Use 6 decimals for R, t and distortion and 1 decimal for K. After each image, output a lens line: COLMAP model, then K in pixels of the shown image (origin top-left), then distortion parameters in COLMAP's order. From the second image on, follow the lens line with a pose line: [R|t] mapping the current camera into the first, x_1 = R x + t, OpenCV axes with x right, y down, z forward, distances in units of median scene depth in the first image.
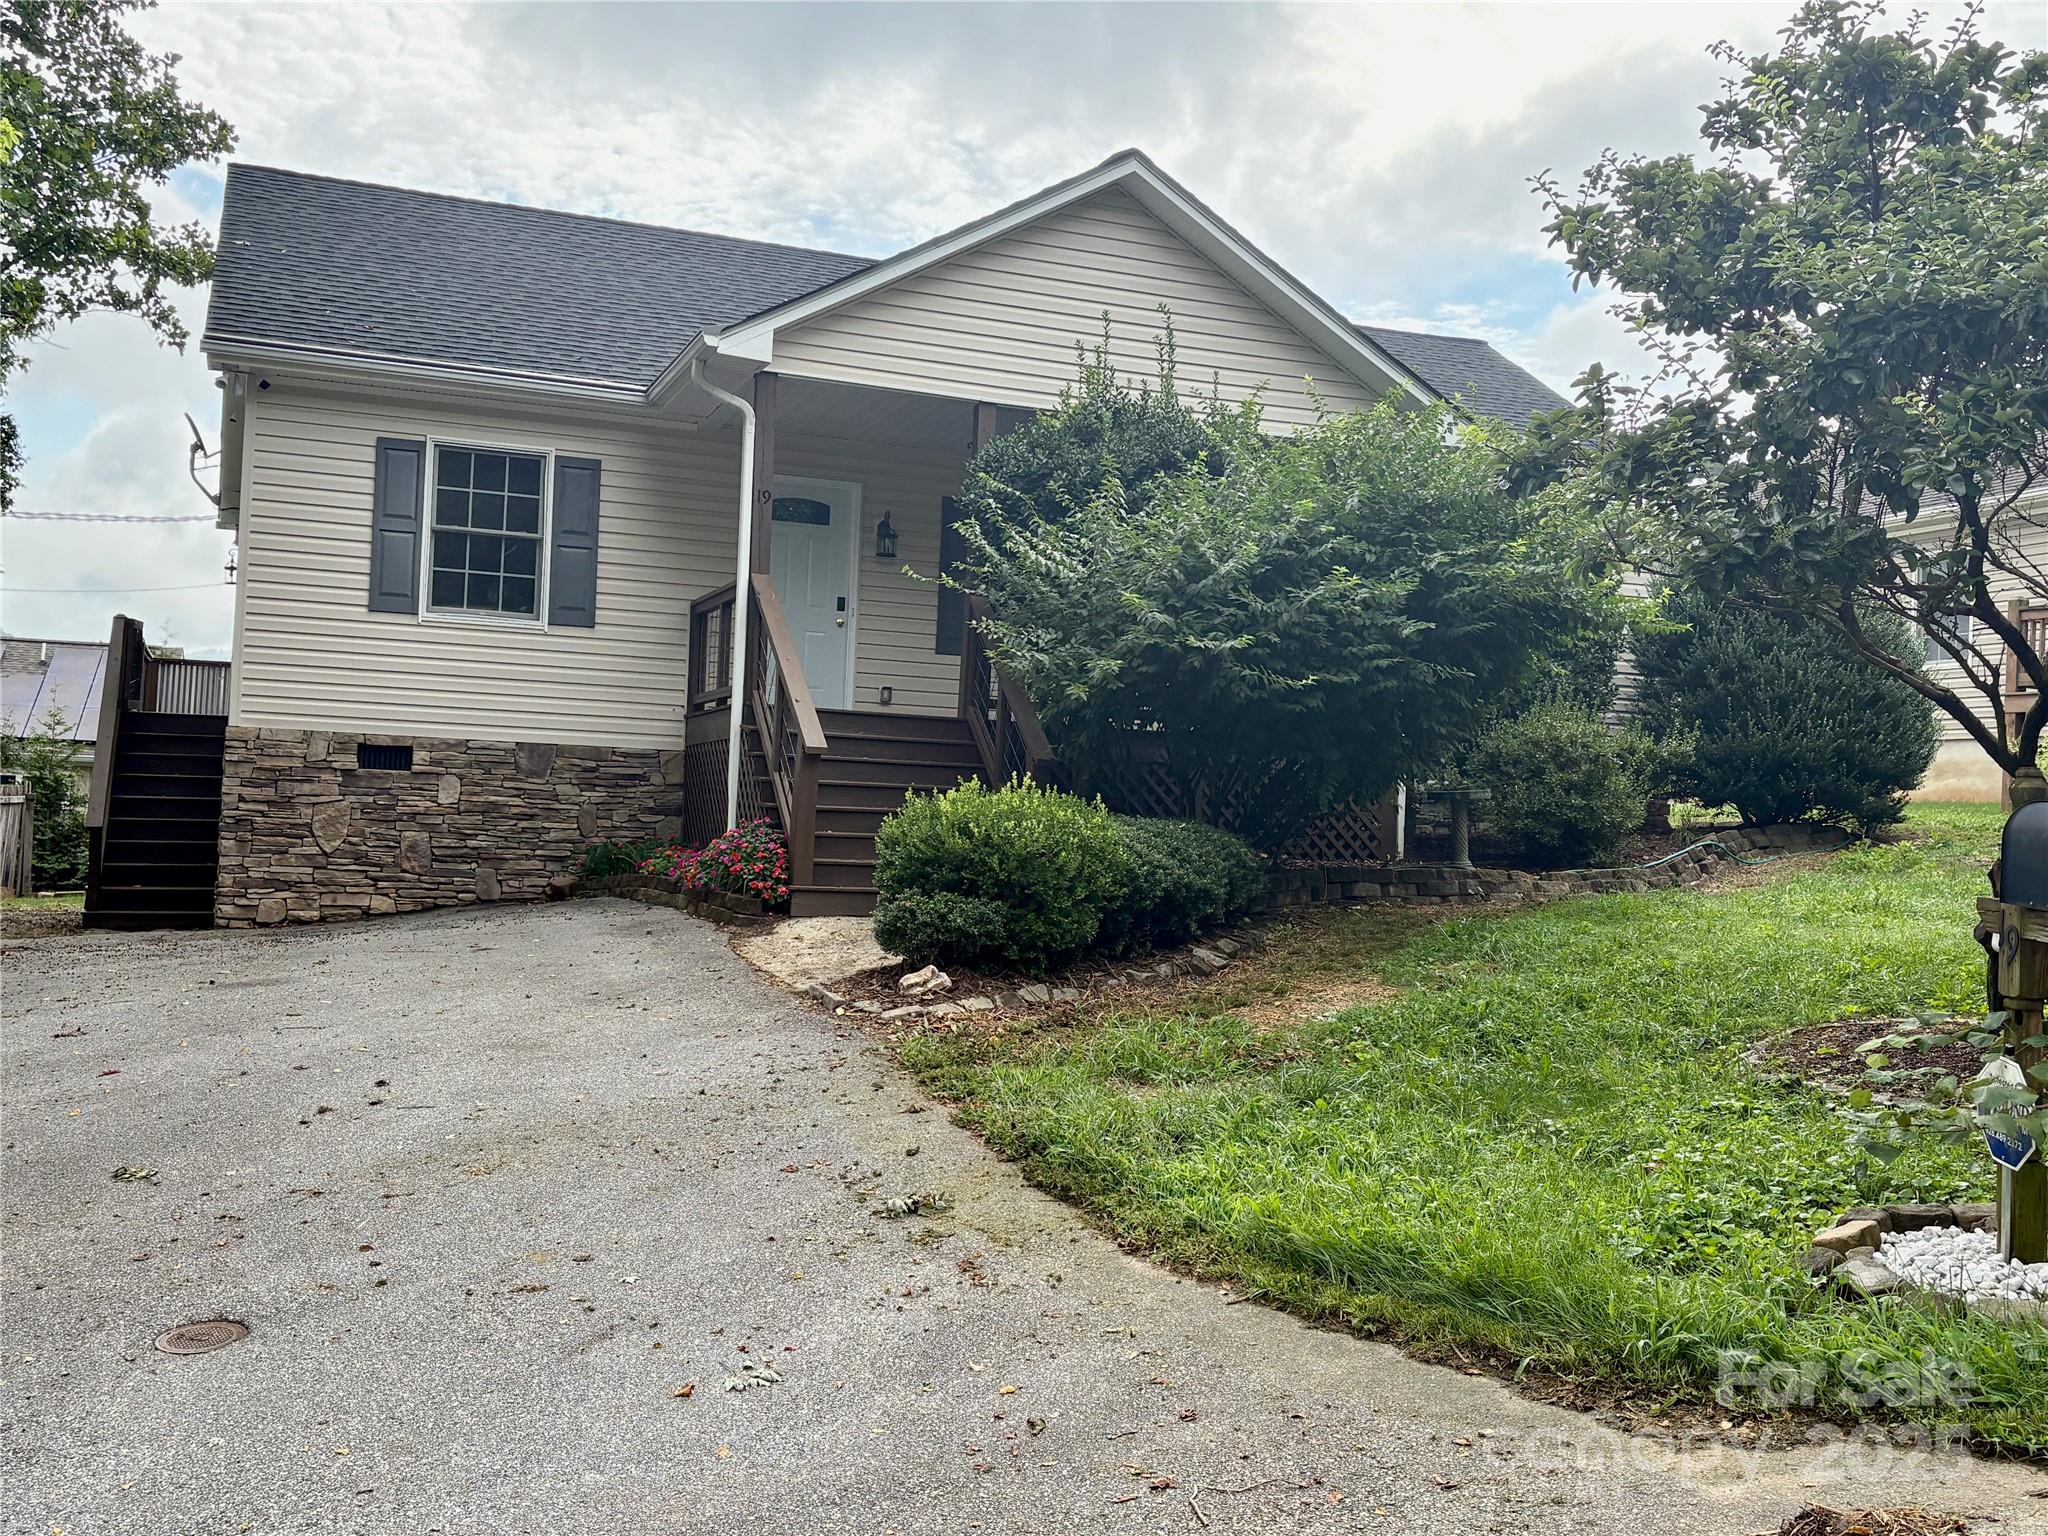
lens RADIAL K [[2079.6, 0, 1029.3], [0, 2079.6, 767.7], [0, 0, 1]] dist [0.090041, 0.000000]
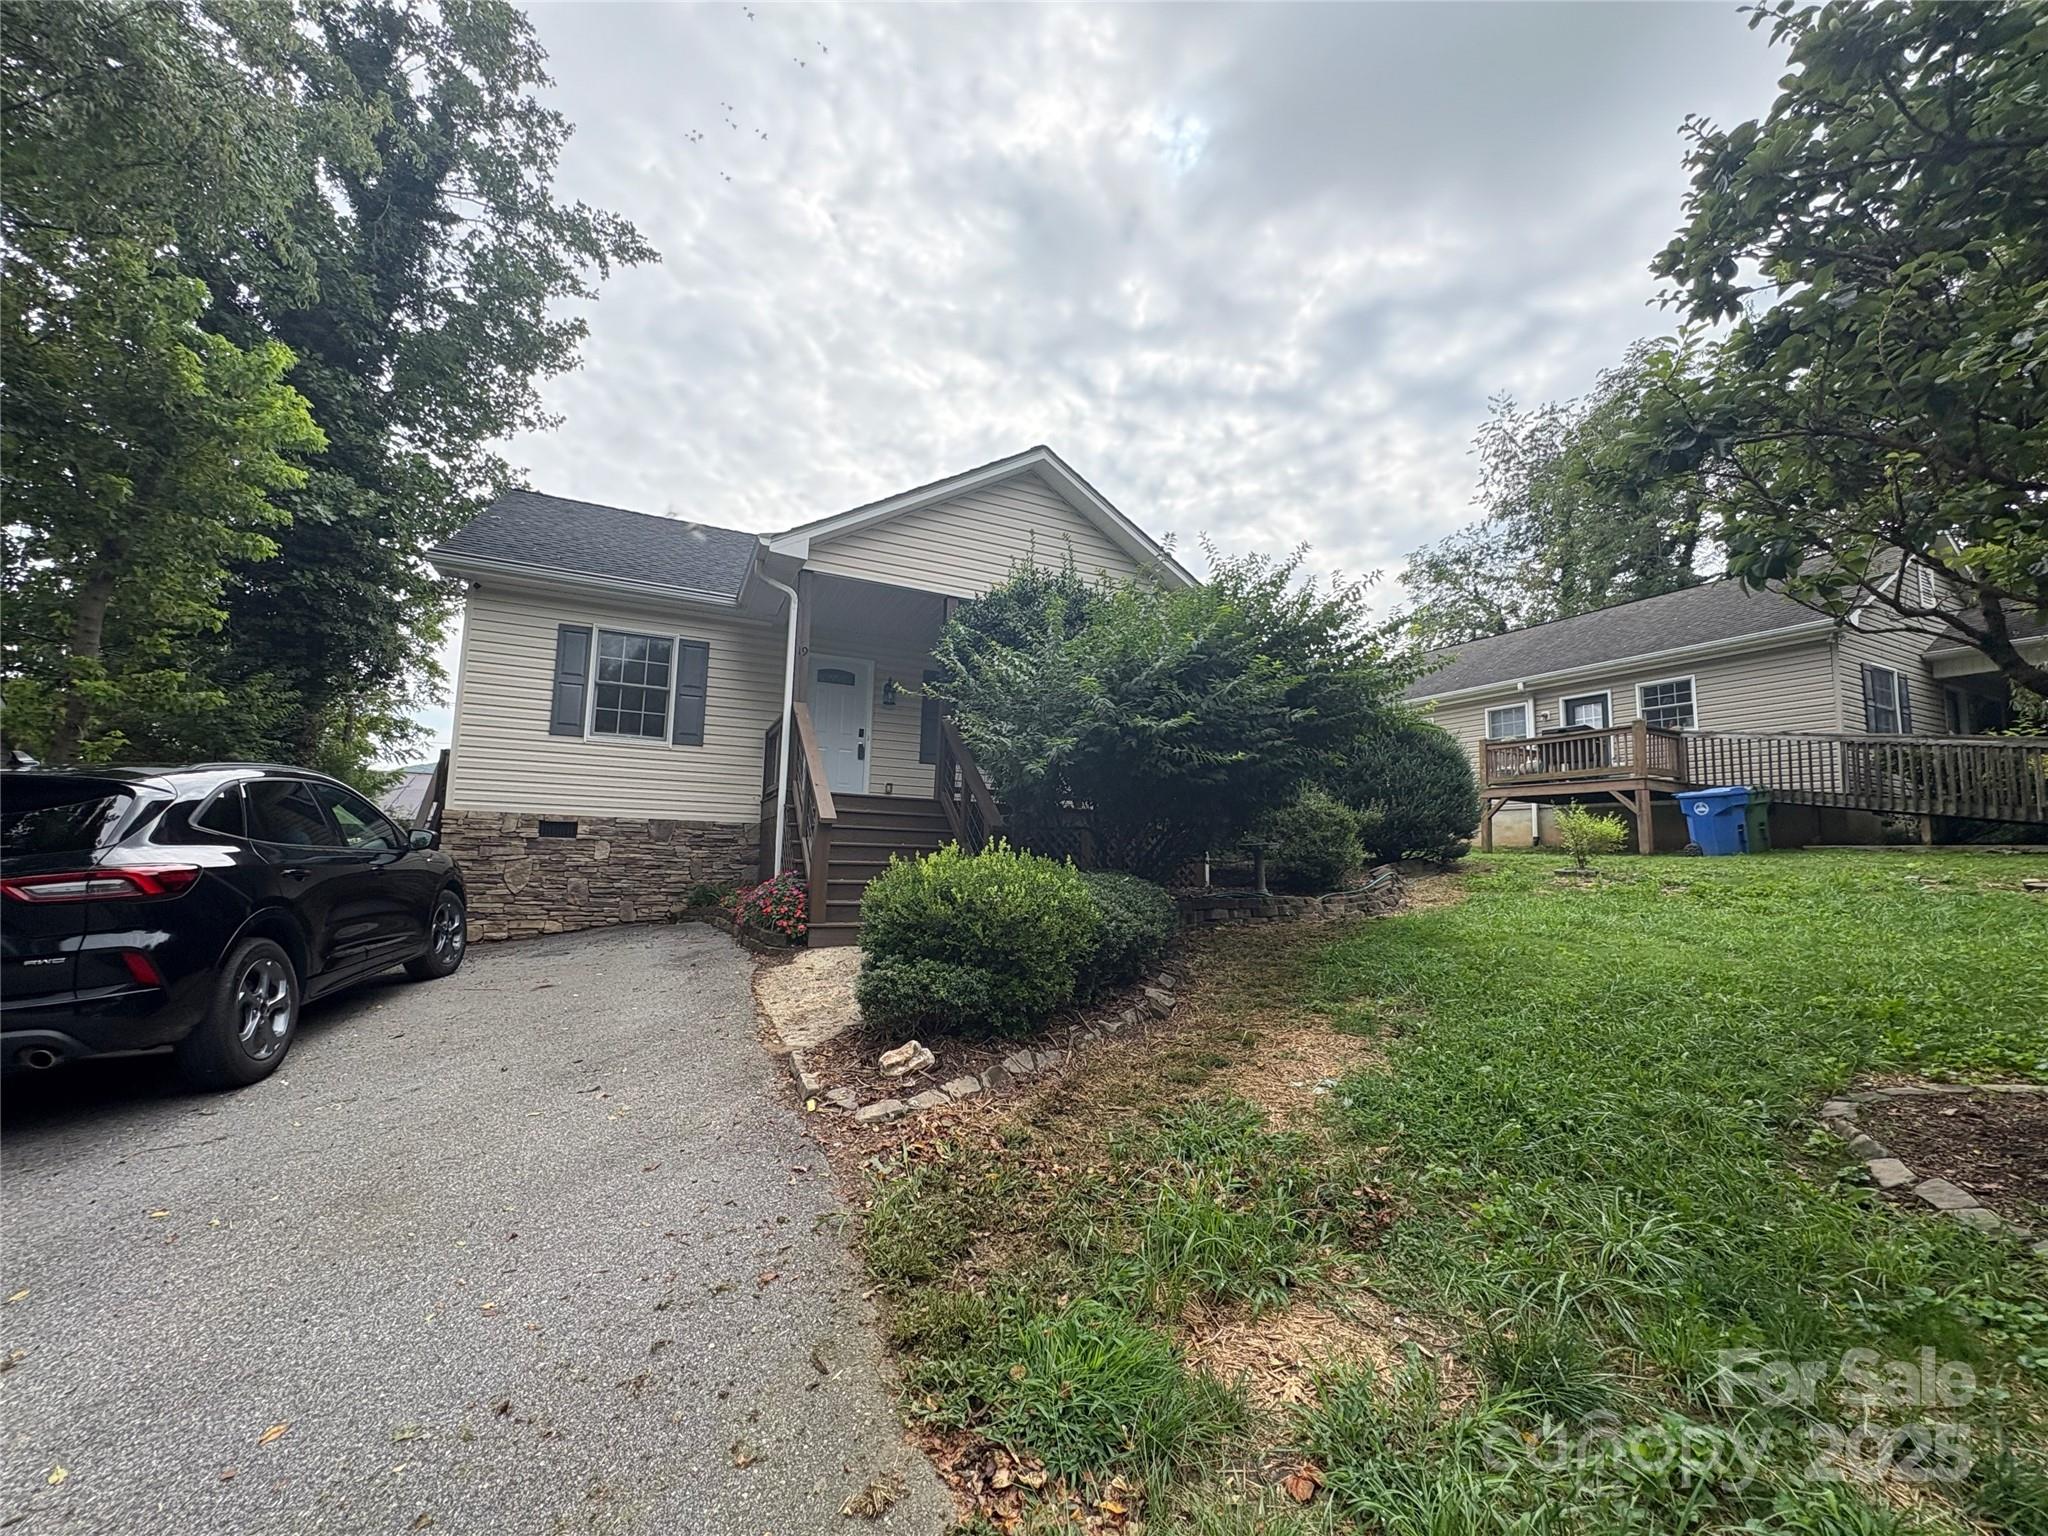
lens RADIAL K [[813.6, 0, 1017.9], [0, 813.6, 766.0], [0, 0, 1]] dist [-0.006144, 0.000451]
pose [[0.997214, -0.004729, 0.074445, -0.018026], [0.010713, 0.996721, -0.080198, -0.000086], [-0.073822, 0.080772, 0.993995, 0.420848]]
